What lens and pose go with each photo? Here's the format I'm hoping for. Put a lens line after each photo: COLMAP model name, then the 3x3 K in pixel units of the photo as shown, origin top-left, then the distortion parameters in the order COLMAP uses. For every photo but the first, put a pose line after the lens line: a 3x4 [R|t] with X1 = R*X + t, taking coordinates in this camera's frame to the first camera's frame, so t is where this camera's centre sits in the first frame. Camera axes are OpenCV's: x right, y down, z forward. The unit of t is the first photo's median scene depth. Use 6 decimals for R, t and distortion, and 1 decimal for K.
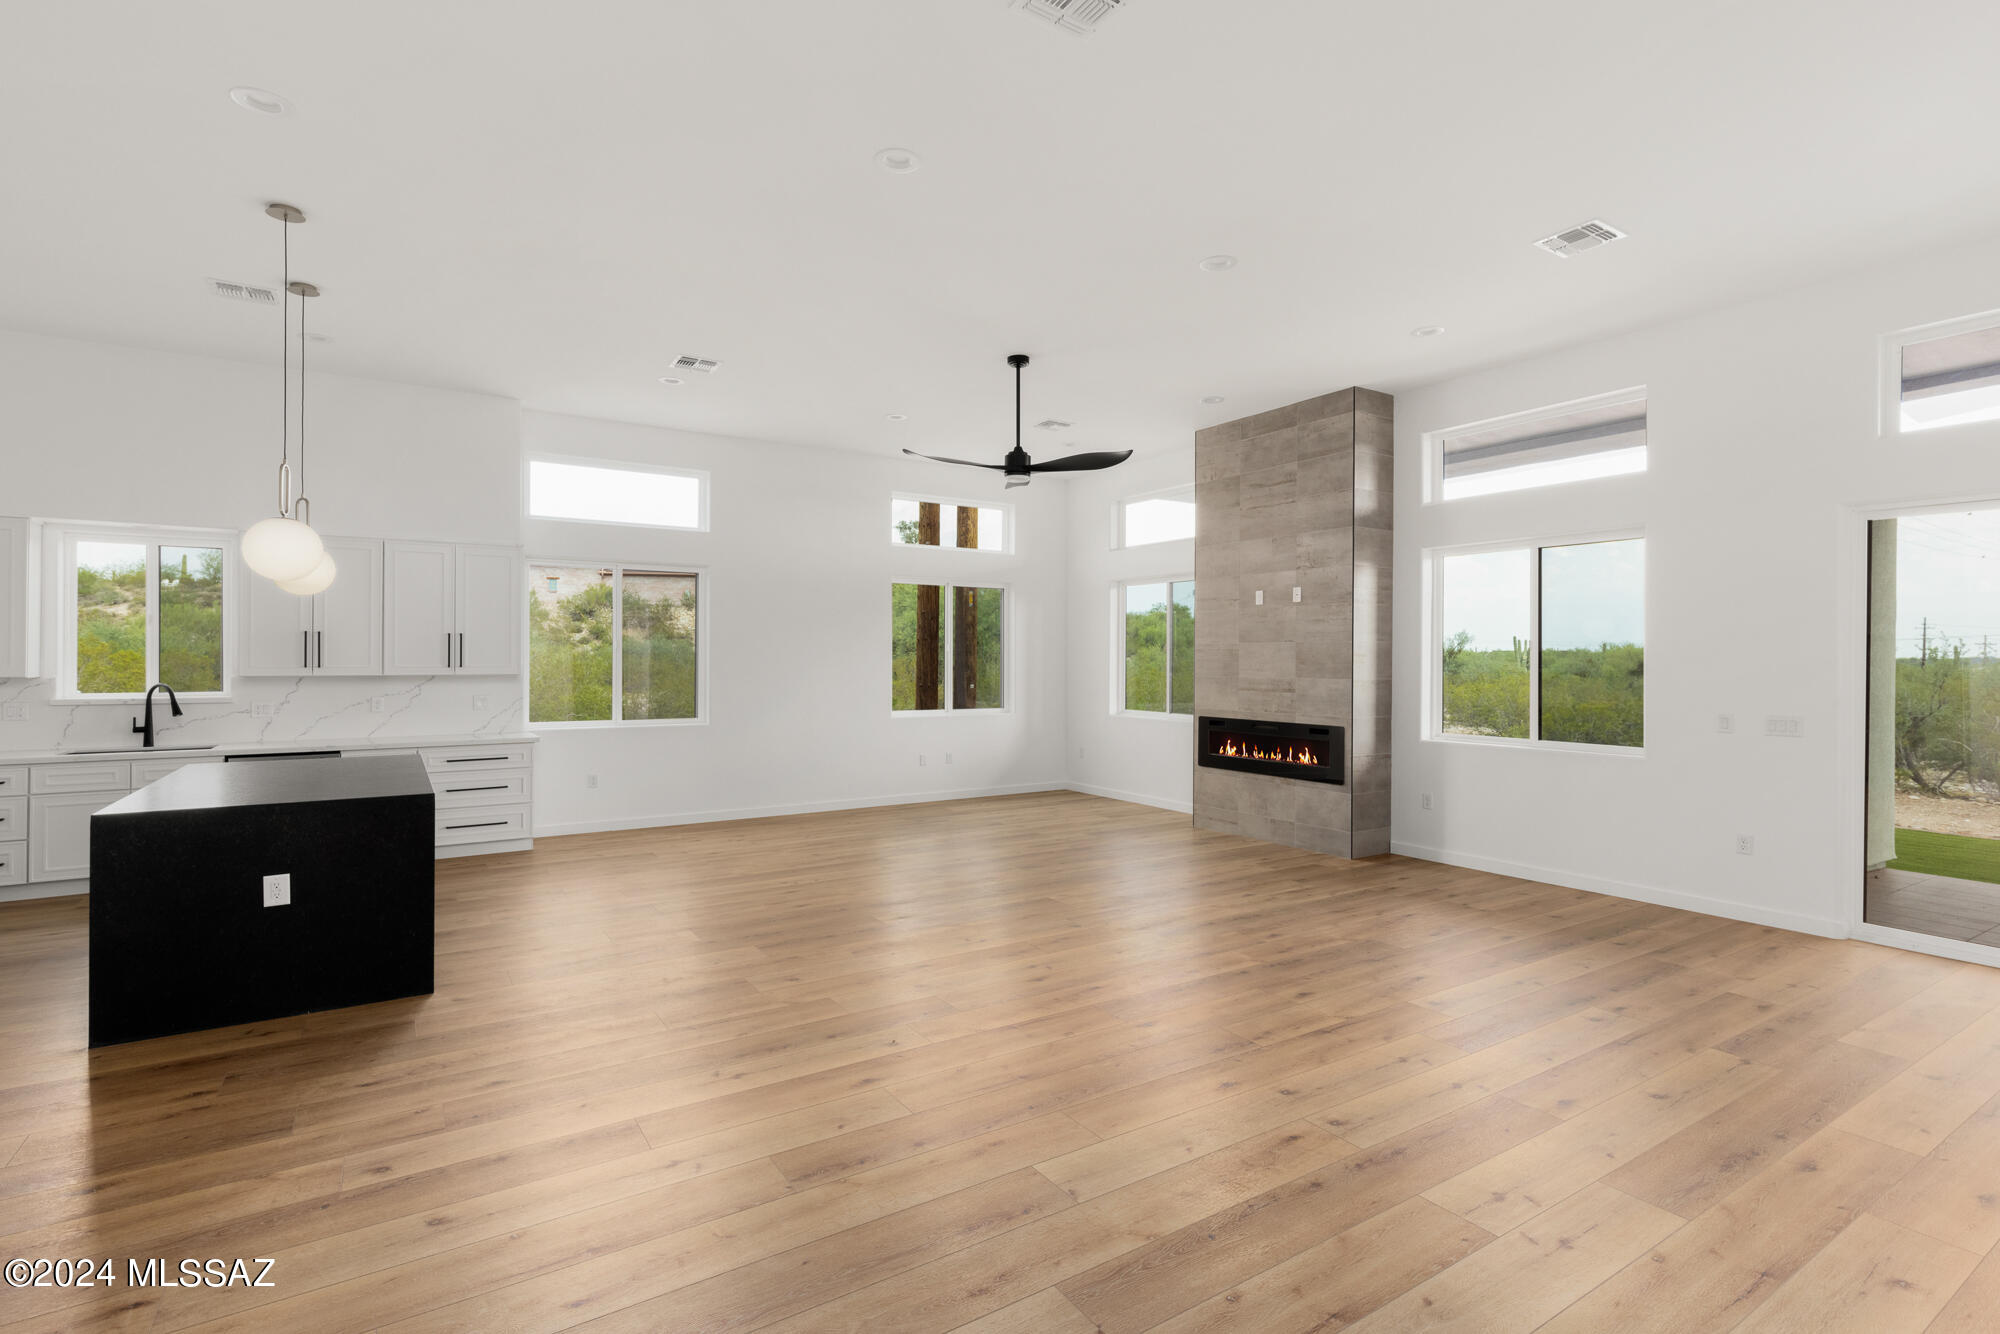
lens RADIAL K [[929.6, 0, 1012.2], [0, 929.6, 658.2], [0, 0, 1]] dist [0.006622, 0.000505]
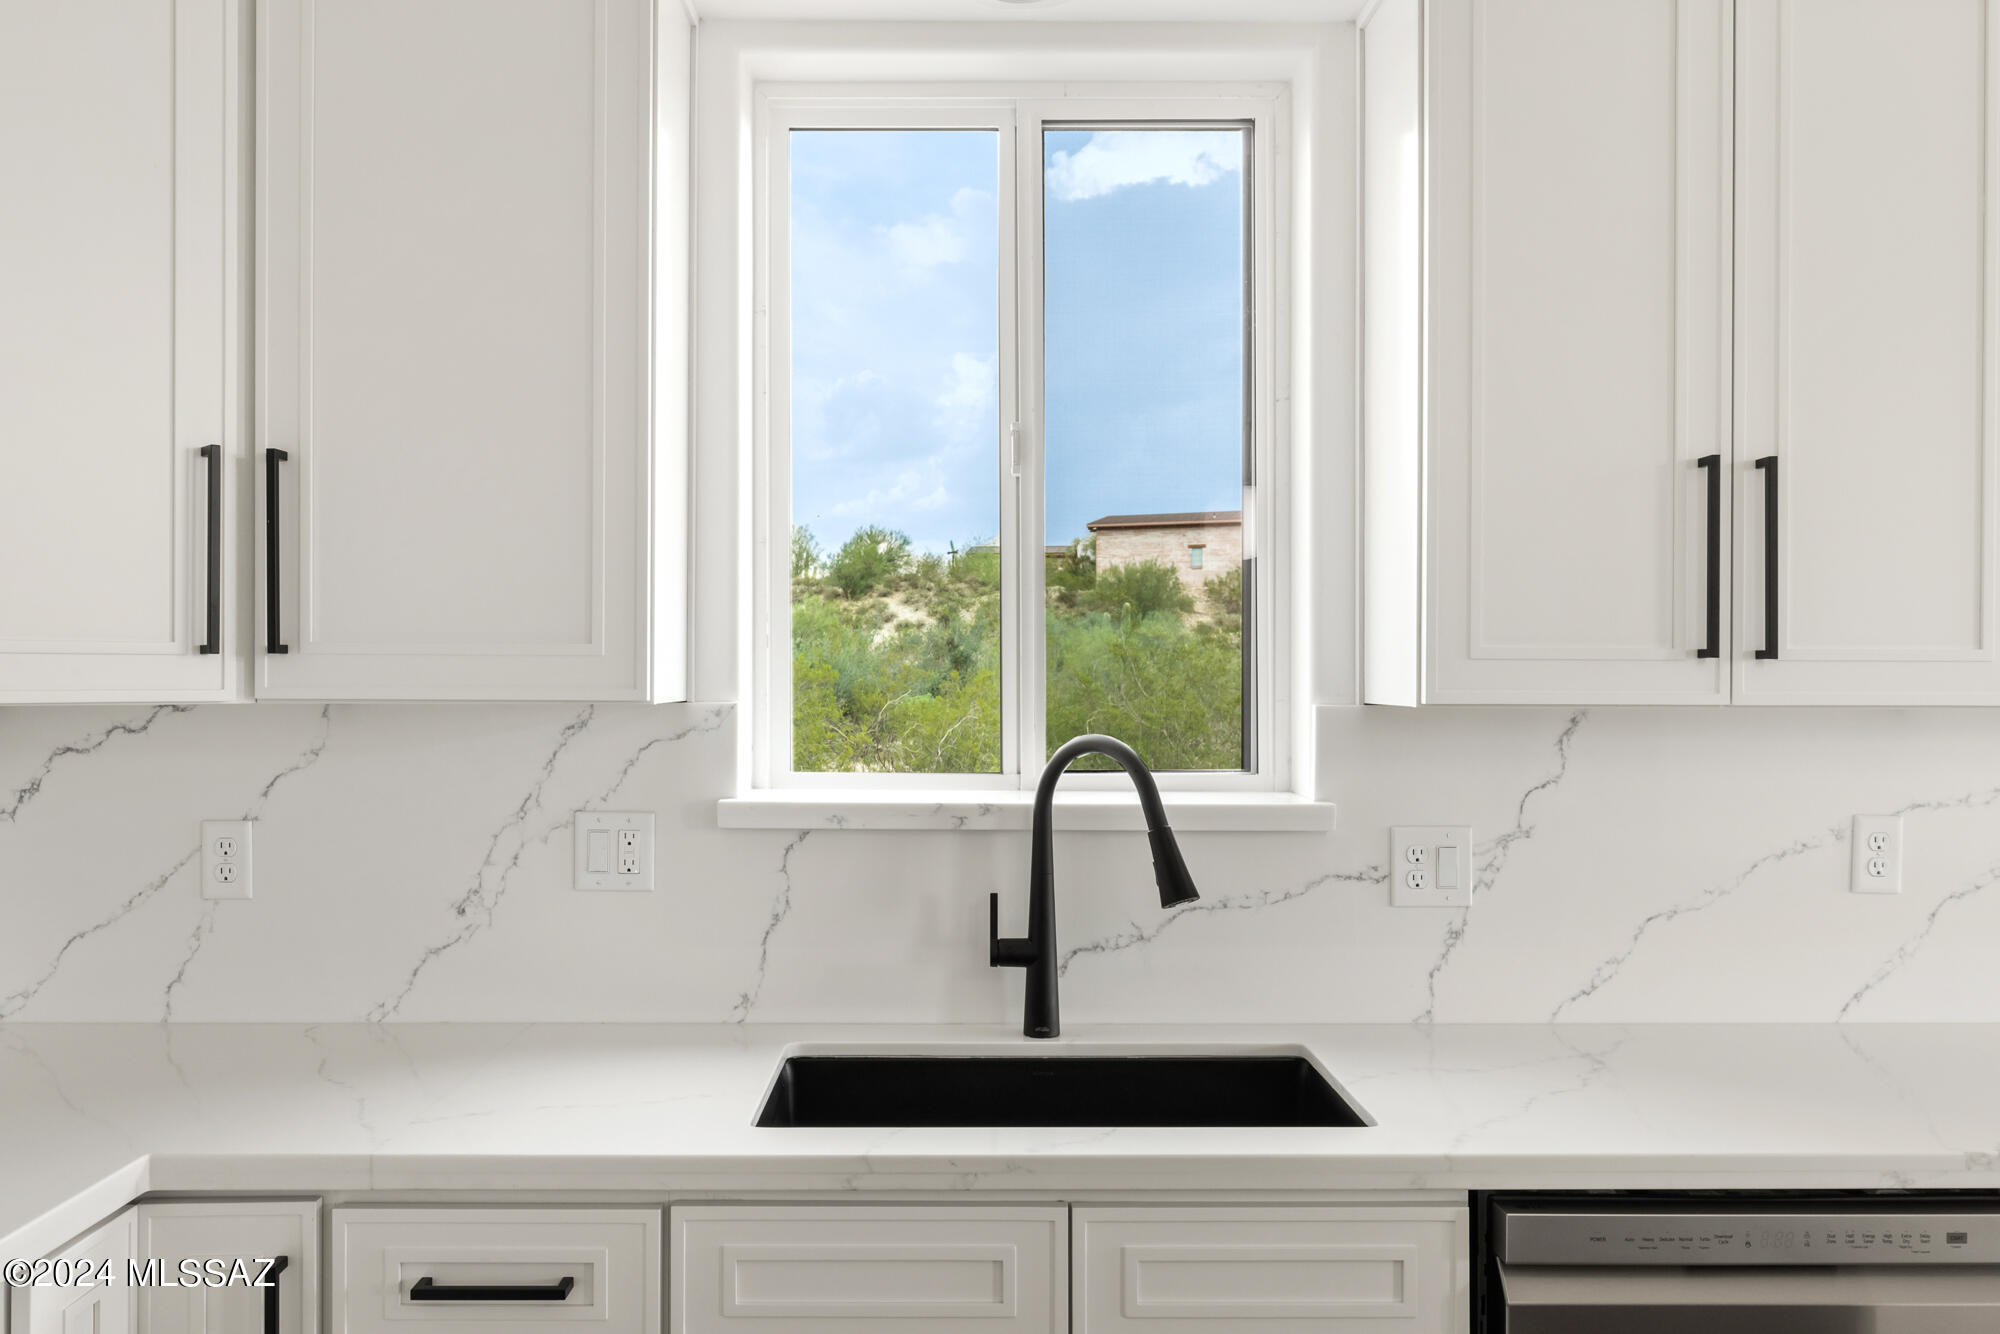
lens RADIAL K [[1527.7, 0, 962.7], [0, 1527.7, 659.6], [0, 0, 1]] dist [0.067068, -0.000237]
pose [[0.832597, -0.006544, -0.553841, -0.638639], [0.001395, 0.999952, -0.009718, 0.011176], [0.553878, 0.007319, 0.832566, 0.599184]]
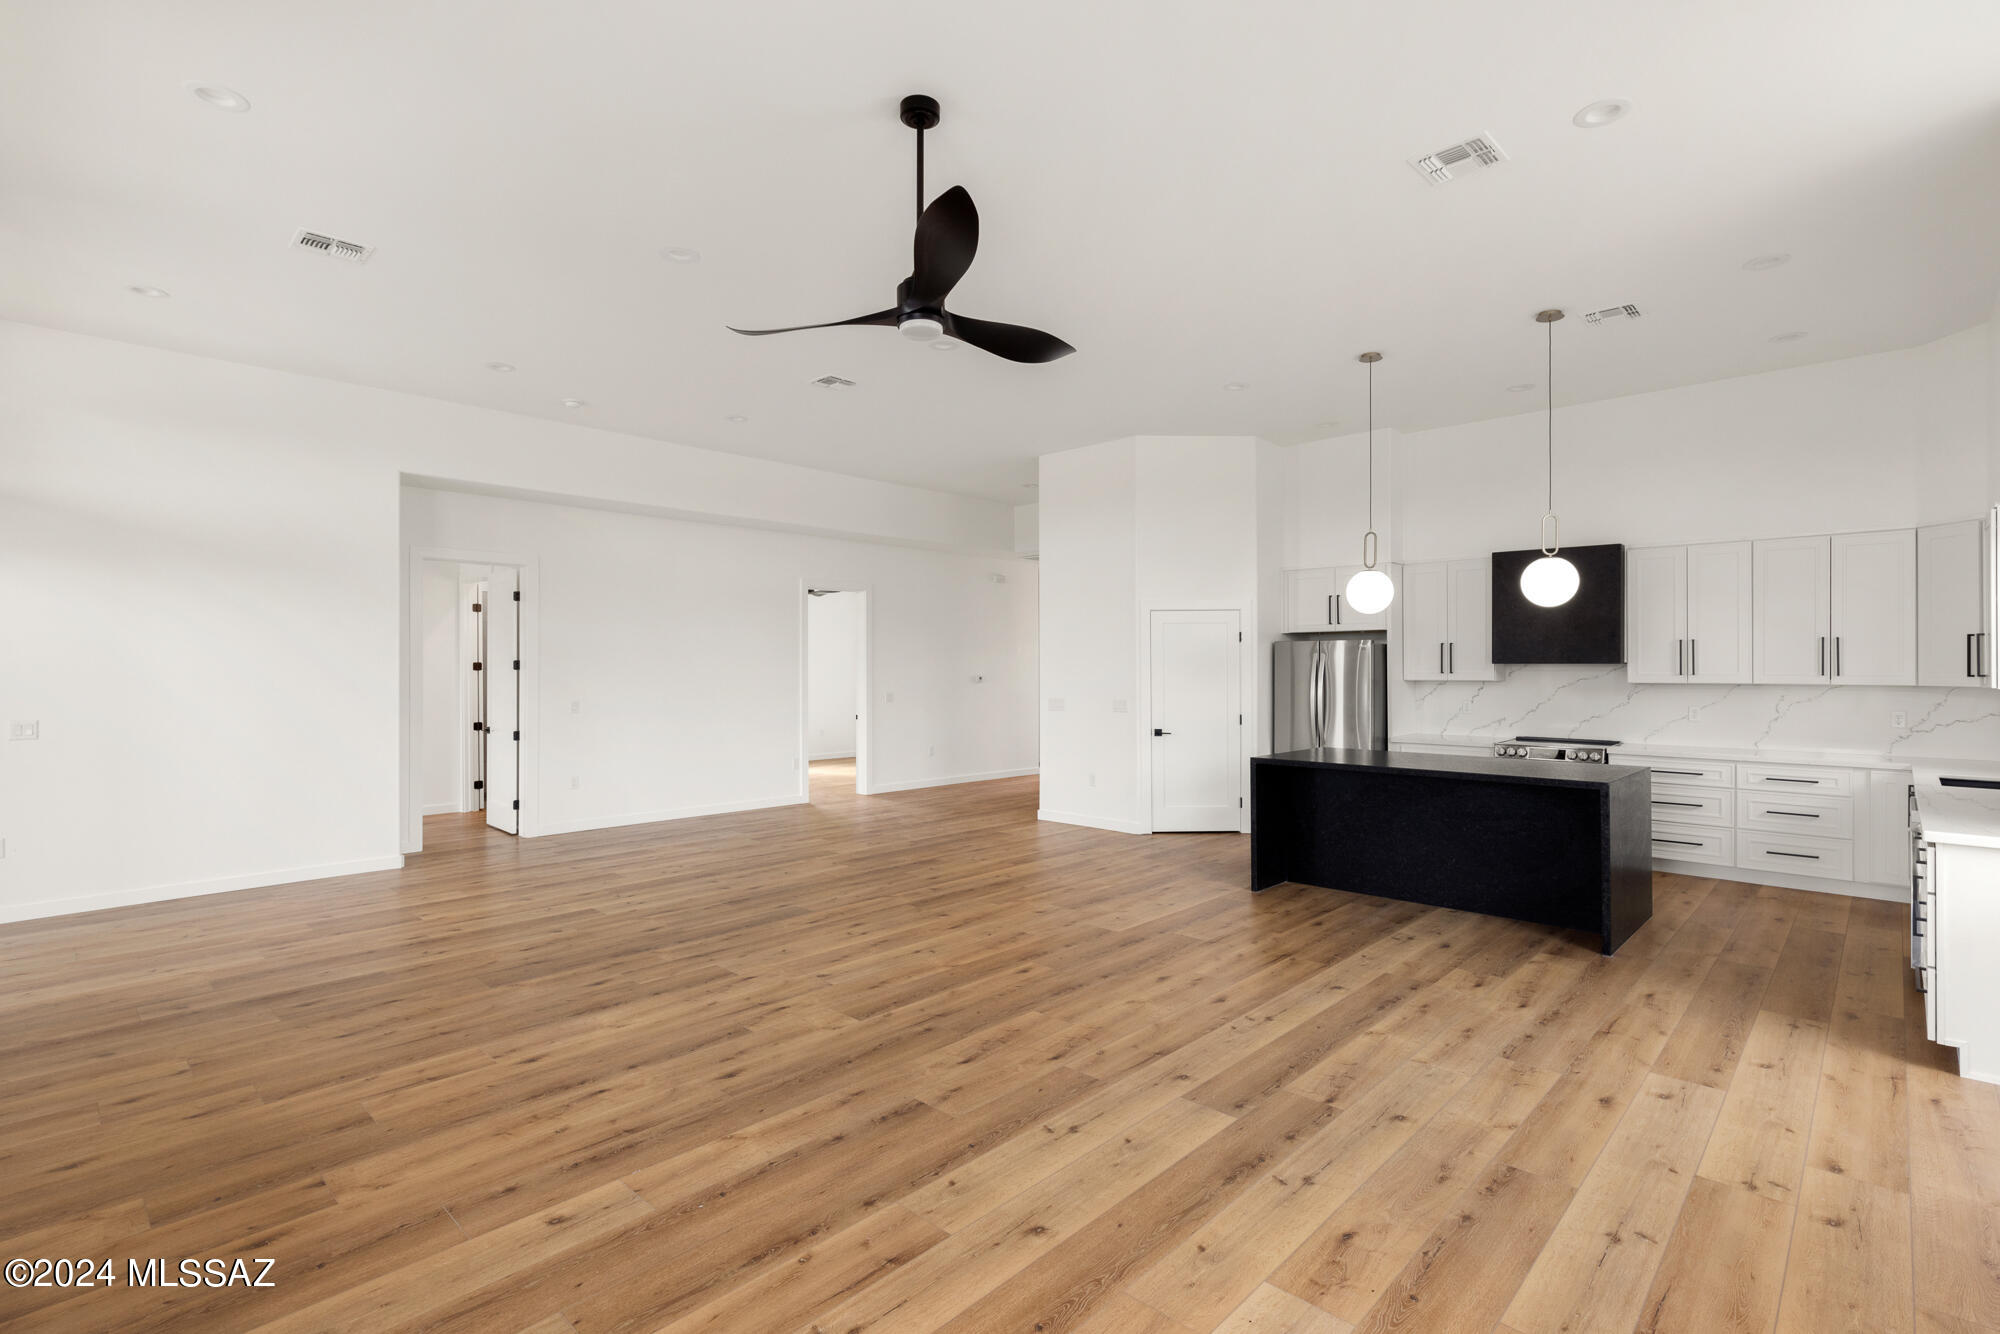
lens RADIAL K [[913.3, 0, 948.7], [0, 913.3, 667.1], [0, 0, 1]] dist [-0.018265, -0.000086]
pose [[-0.984612, 0.002187, -0.174743, 0.071785], [0.002148, 0.999998, 0.000412, -0.002876], [0.174743, 0.000030, -0.984614, 1.330798]]
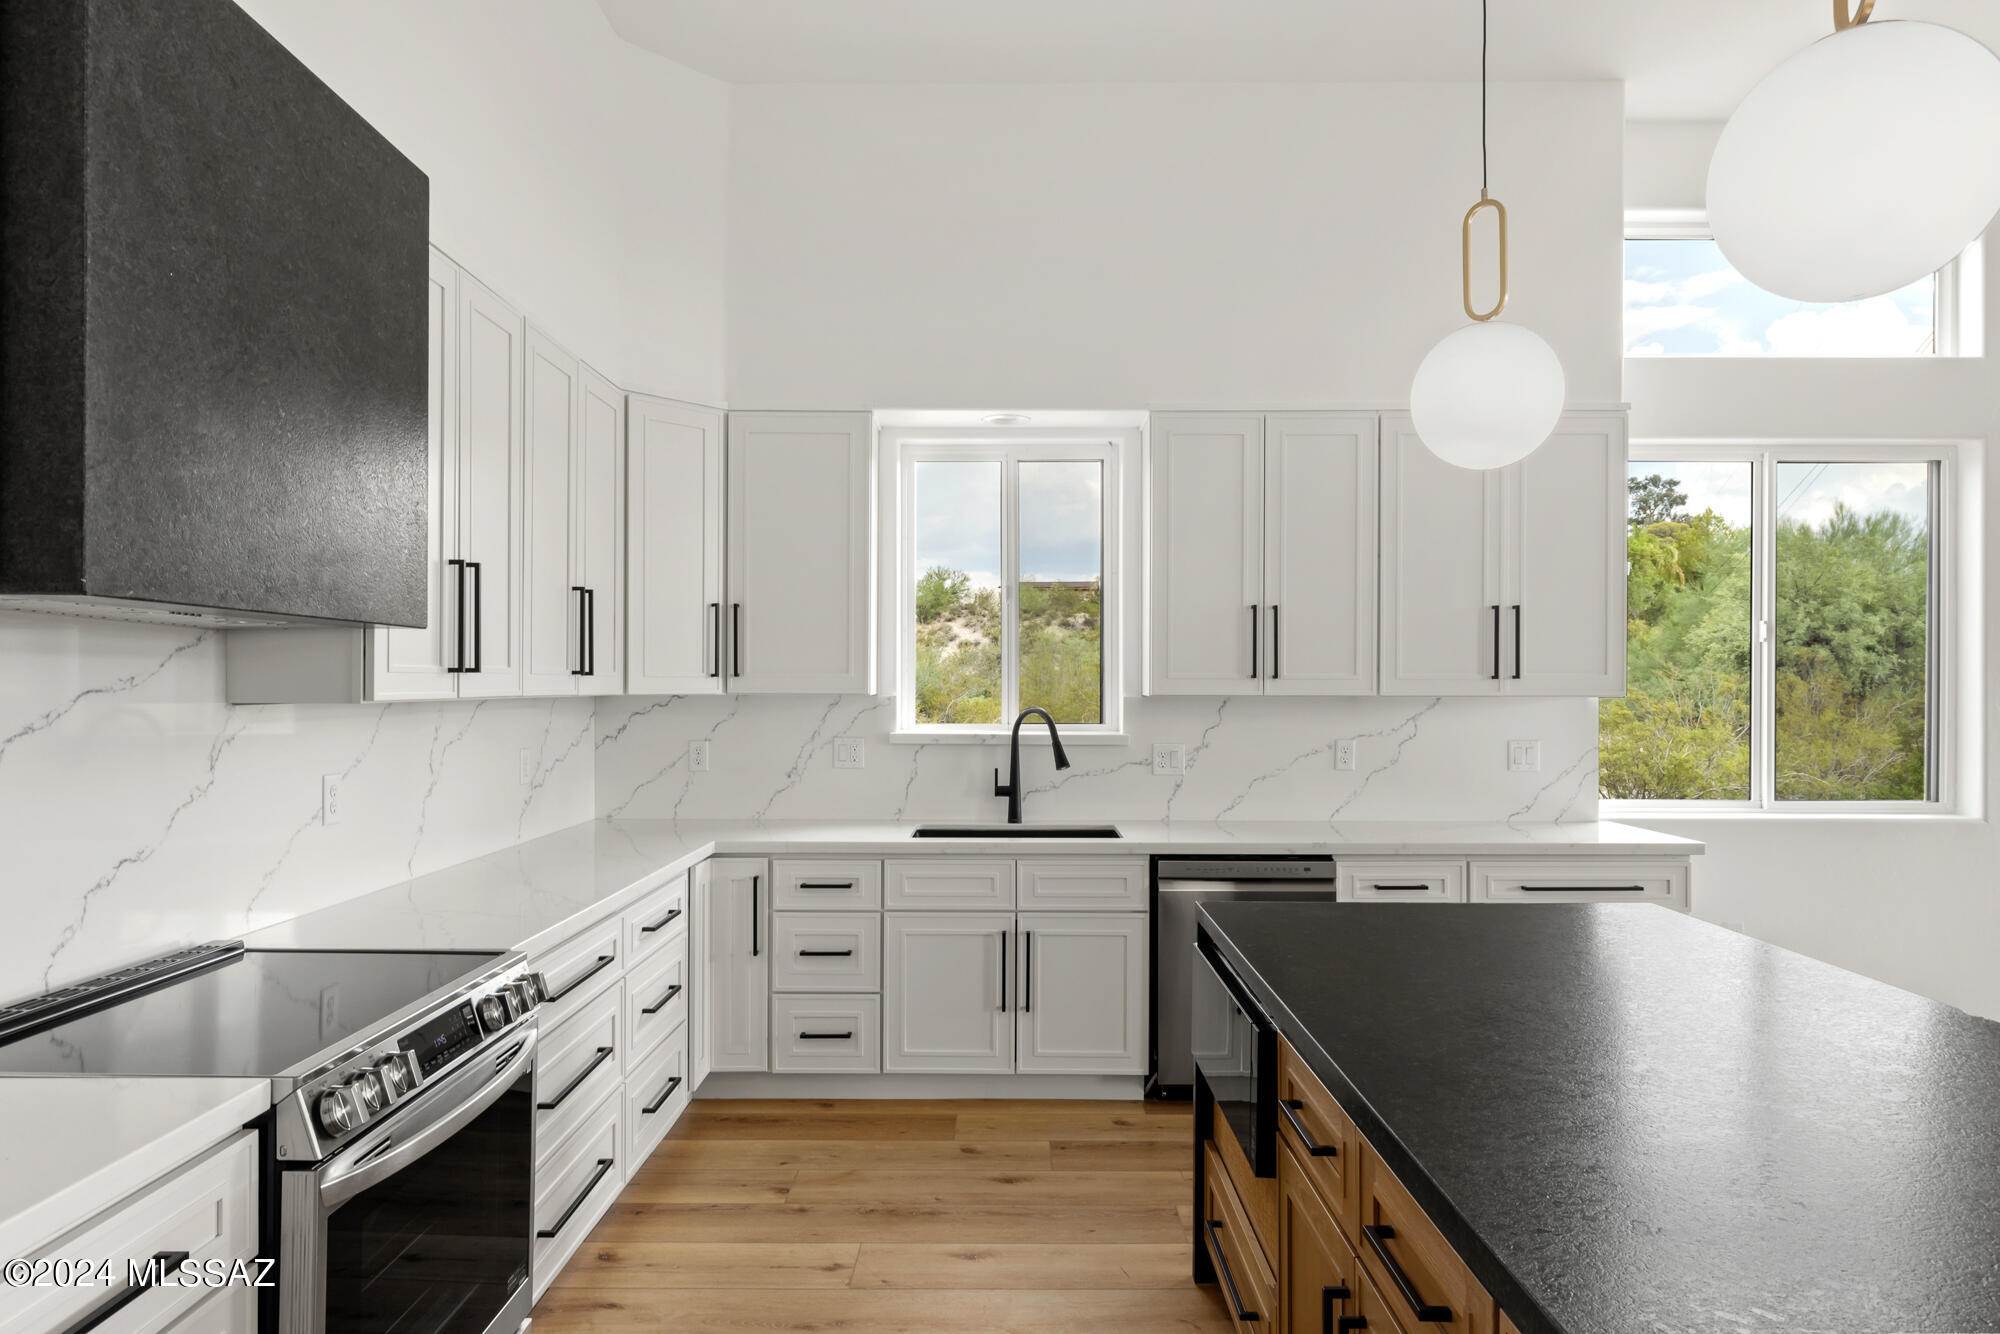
lens RADIAL K [[1179.0, 0, 1005.1], [0, 1179.0, 680.9], [0, 0, 1]] dist [-0.002312, -0.001172]
pose [[0.830413, -0.001244, -0.557147, -0.463156], [0.001118, 0.999999, -0.000566, 0.009884], [0.557147, -0.000153, 0.830414, 0.358789]]
